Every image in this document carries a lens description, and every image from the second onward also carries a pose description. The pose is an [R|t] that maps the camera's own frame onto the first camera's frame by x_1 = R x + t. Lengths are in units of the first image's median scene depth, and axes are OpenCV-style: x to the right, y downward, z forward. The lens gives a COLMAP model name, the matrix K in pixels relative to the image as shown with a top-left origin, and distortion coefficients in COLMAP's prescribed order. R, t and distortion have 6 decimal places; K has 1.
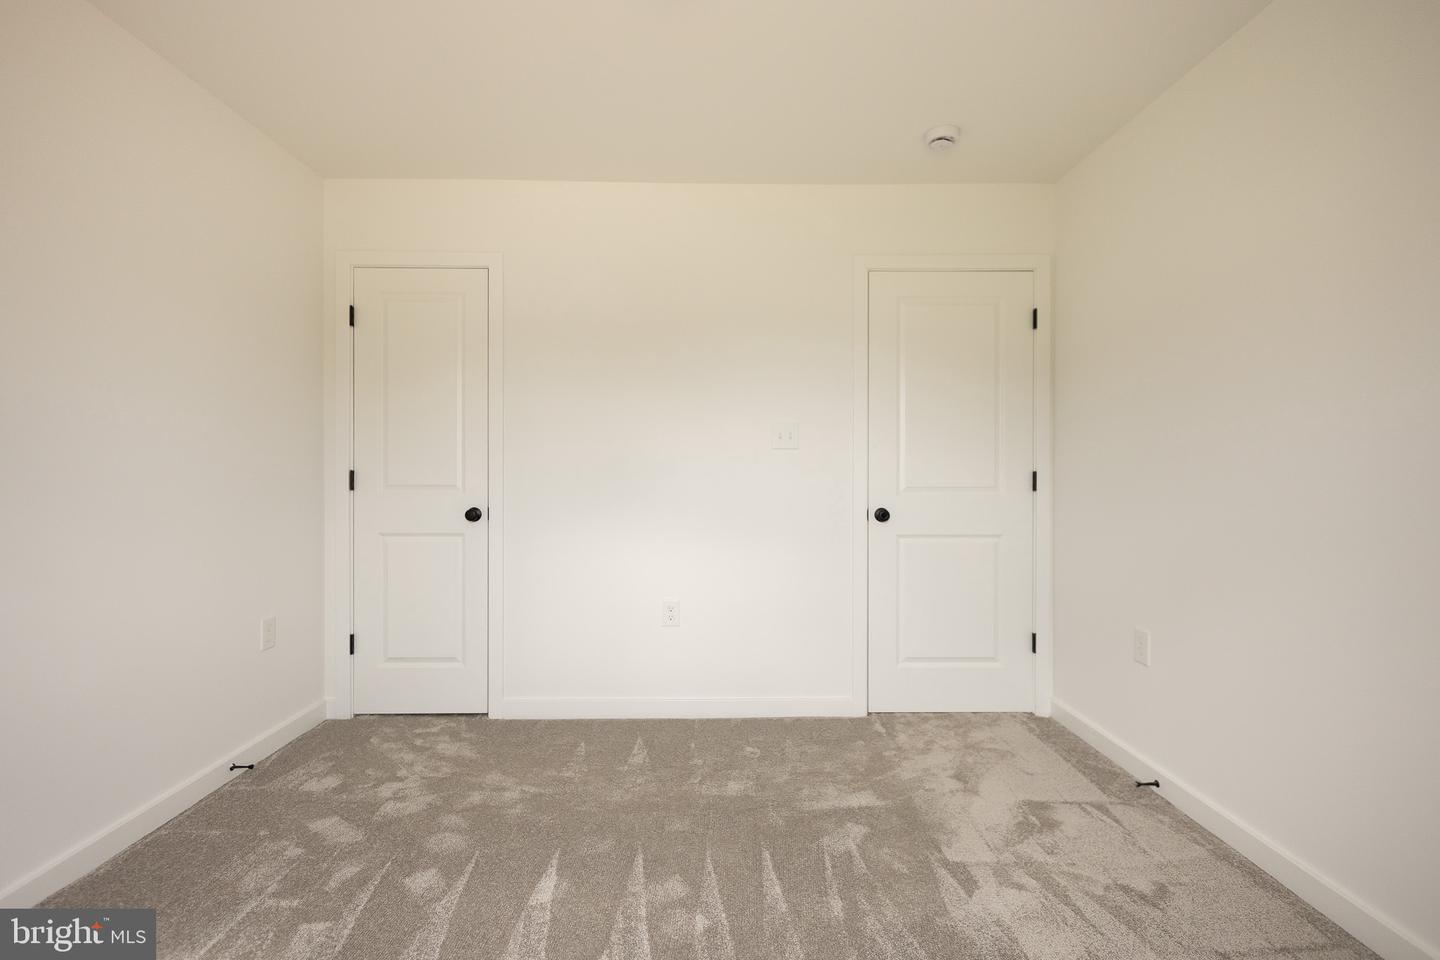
lens RADIAL K [[660.0, 0, 690.9], [0, 660.0, 469.5], [0, 0, 1]] dist [0.008556, -0.003381]
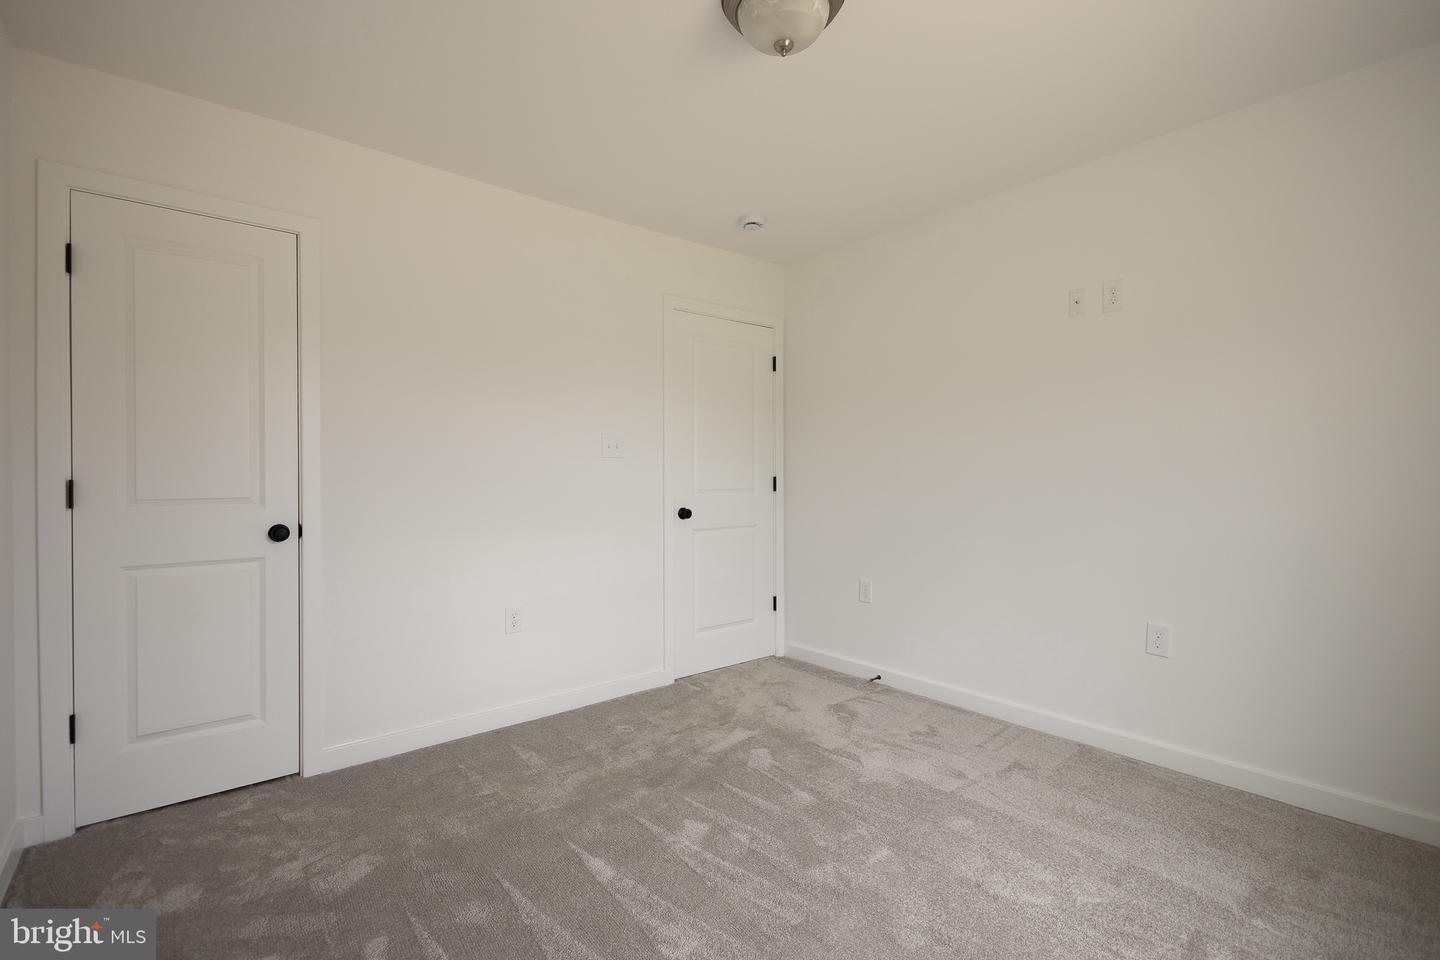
lens RADIAL K [[660.0, 0, 706.0], [0, 660.0, 477.9], [0, 0, 1]] dist [0.008556, -0.003381]
pose [[0.779694, -0.005699, 0.626134, -0.464125], [0.005208, 0.999983, 0.002616, 0.001067], [-0.626138, 0.001221, 0.779711, 0.038000]]
